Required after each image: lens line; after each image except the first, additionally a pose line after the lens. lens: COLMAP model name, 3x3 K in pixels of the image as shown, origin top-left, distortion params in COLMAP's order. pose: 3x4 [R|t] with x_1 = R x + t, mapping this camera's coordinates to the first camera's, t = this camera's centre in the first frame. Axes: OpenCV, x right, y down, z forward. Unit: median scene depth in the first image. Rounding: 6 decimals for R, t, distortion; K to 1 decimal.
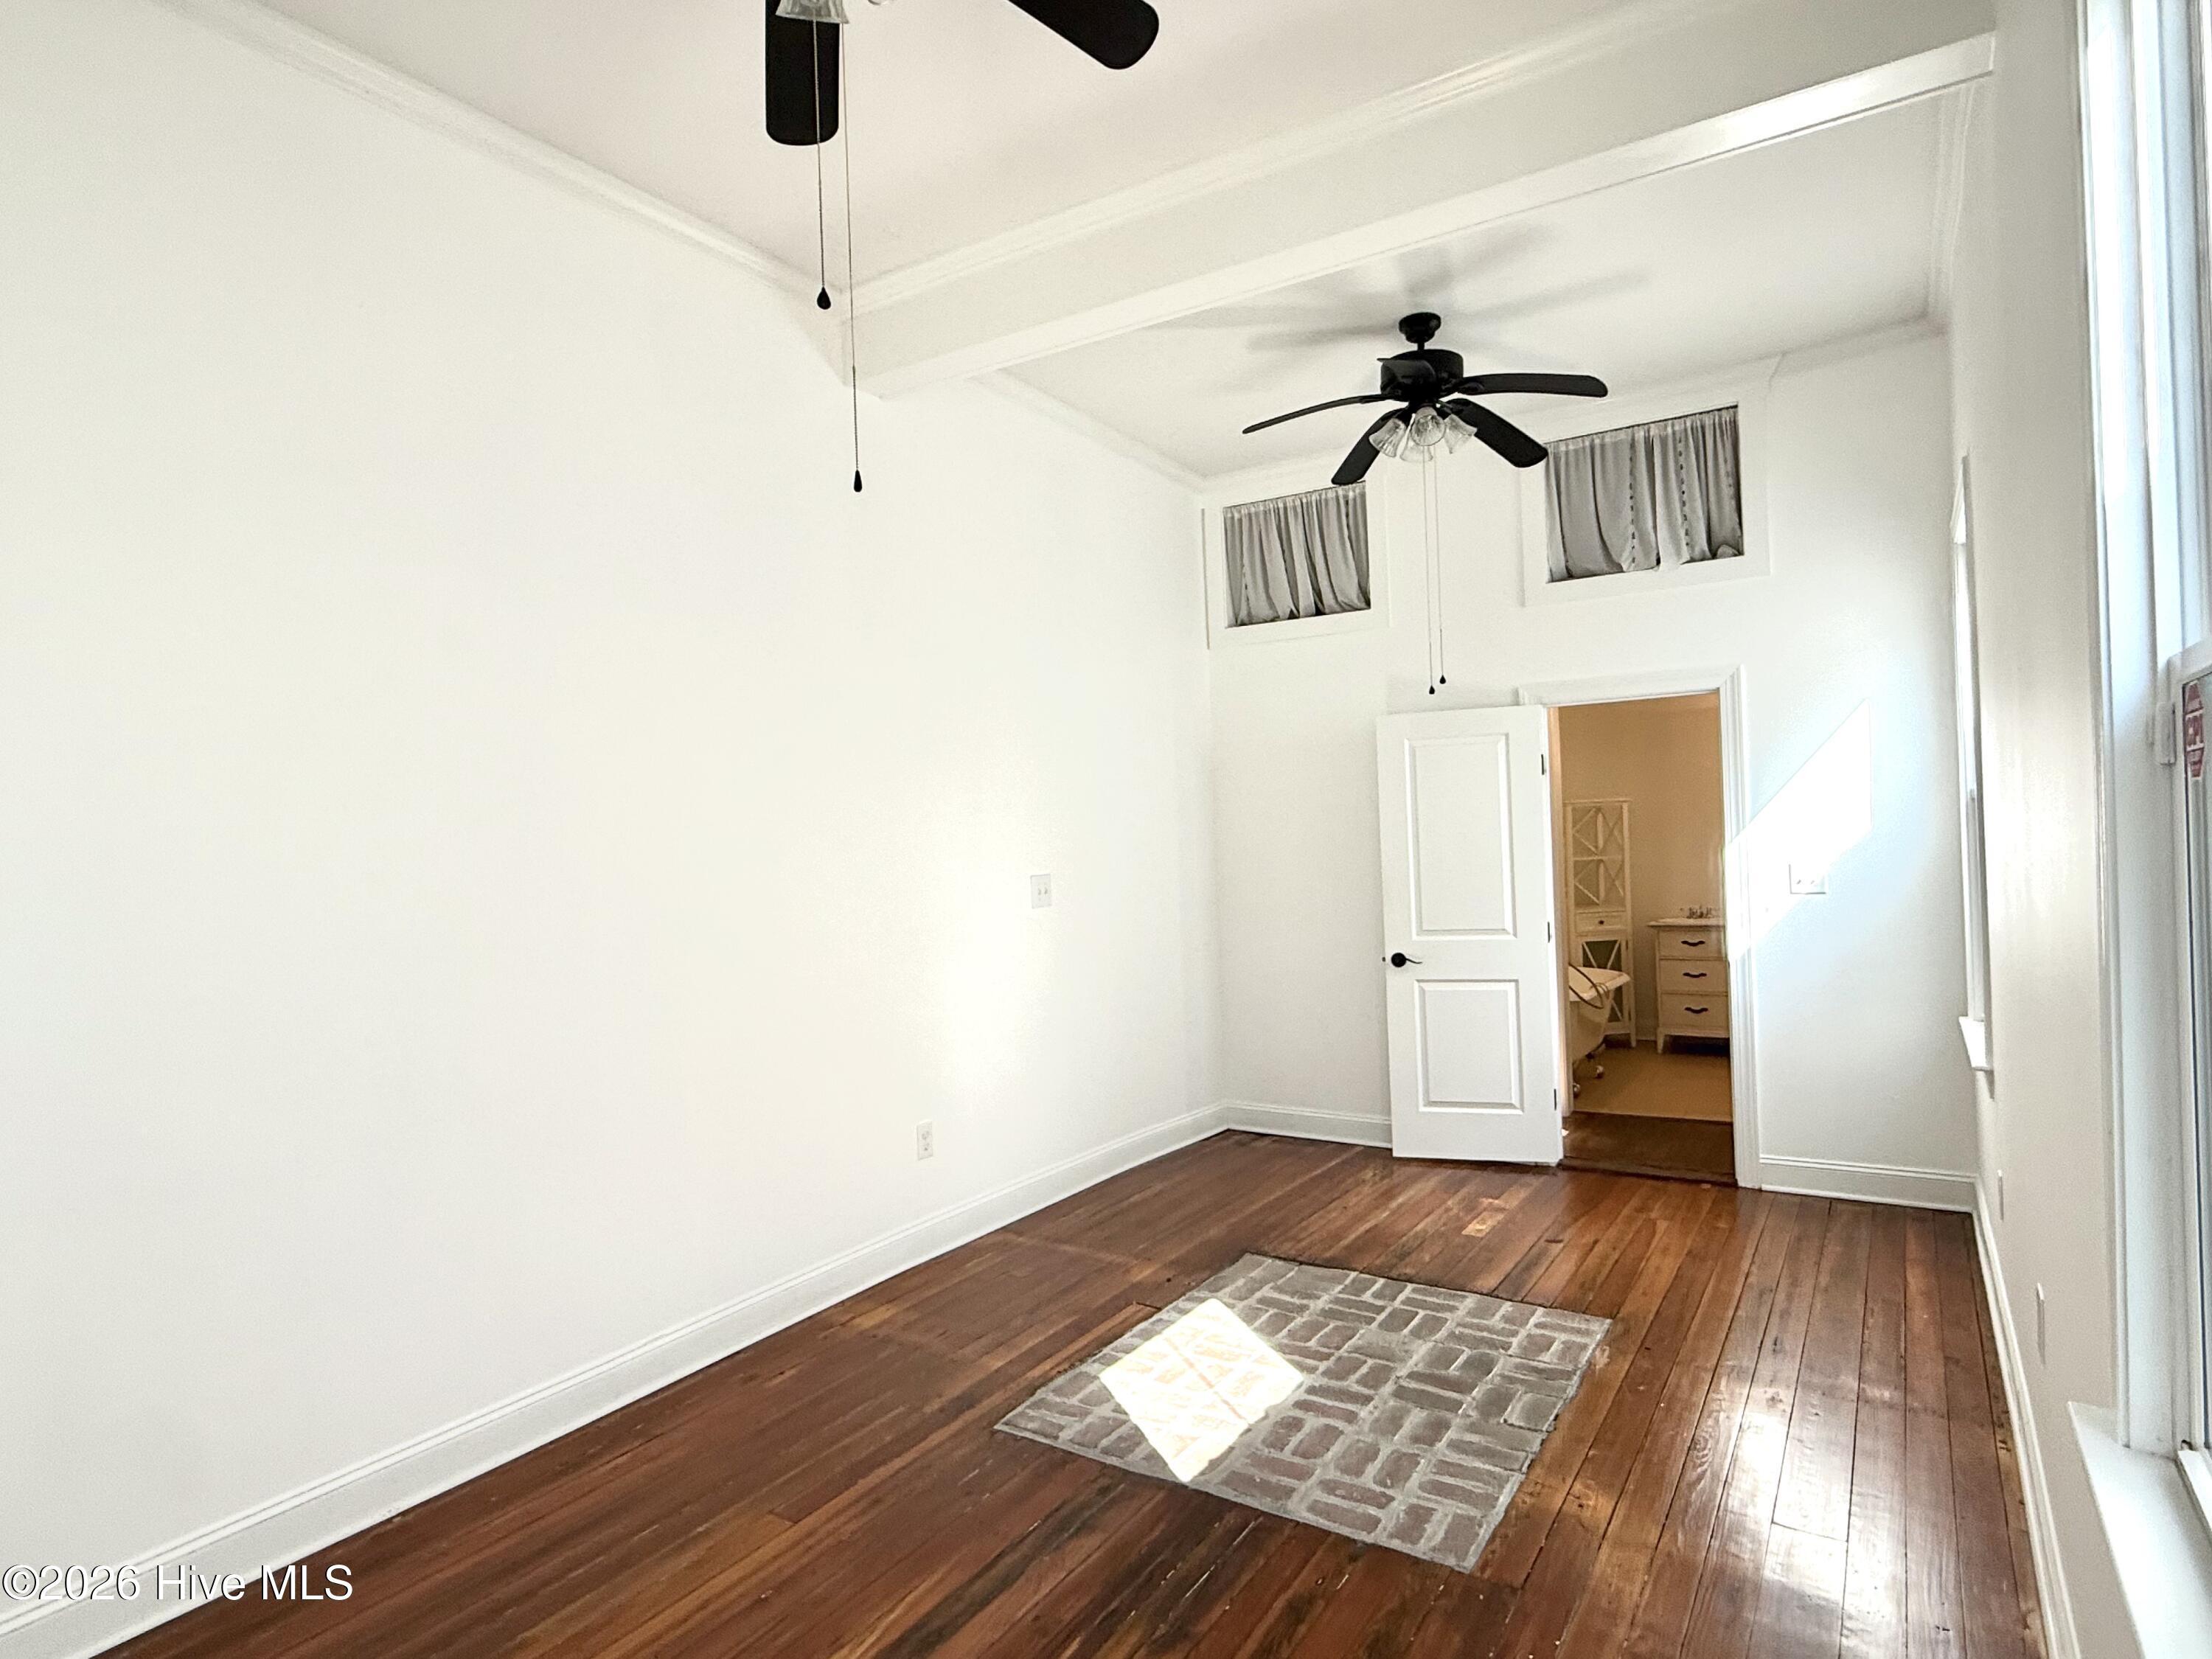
lens RADIAL K [[1224.2, 0, 1107.7], [0, 1224.2, 837.8], [0, 0, 1]] dist [-0.000925, -0.000090]
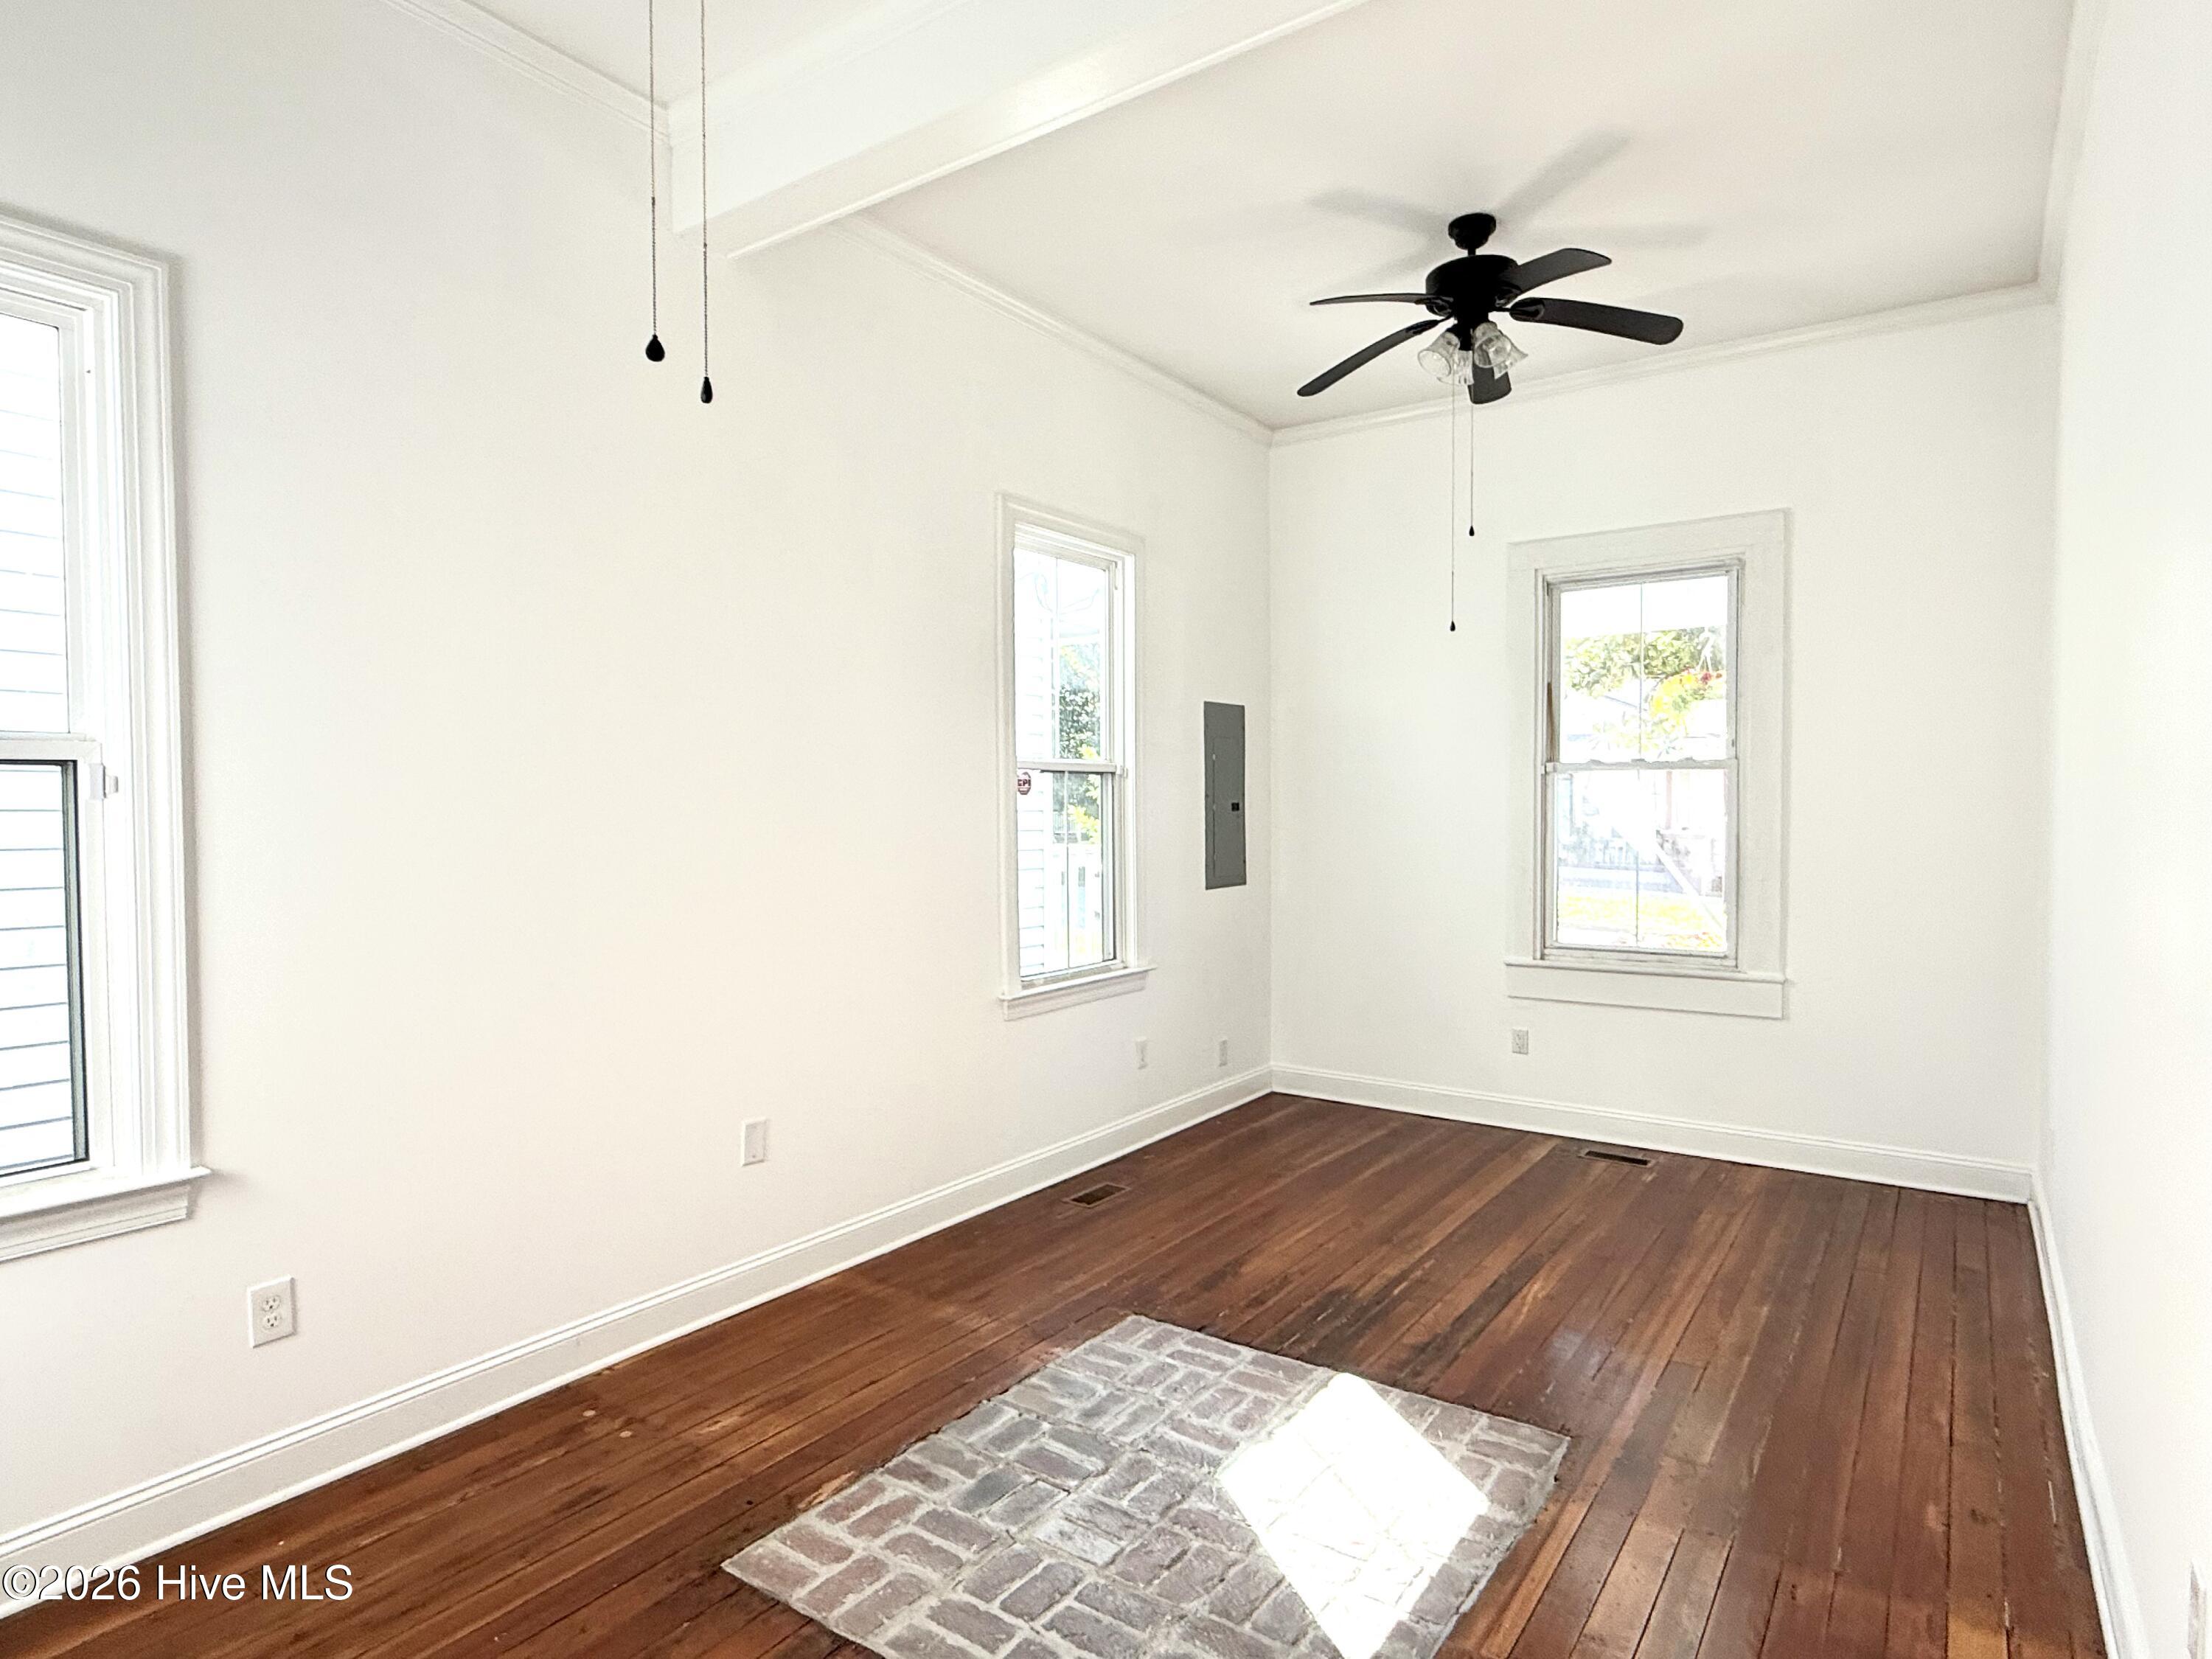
lens RADIAL K [[1224.2, 0, 1107.7], [0, 1224.2, 837.8], [0, 0, 1]] dist [-0.000925, -0.000090]
pose [[-0.998872, 0.033484, 0.033666, 0.206049], [0.034058, 0.999282, 0.016613, 0.009807], [-0.033086, 0.017741, -0.999295, 1.923870]]
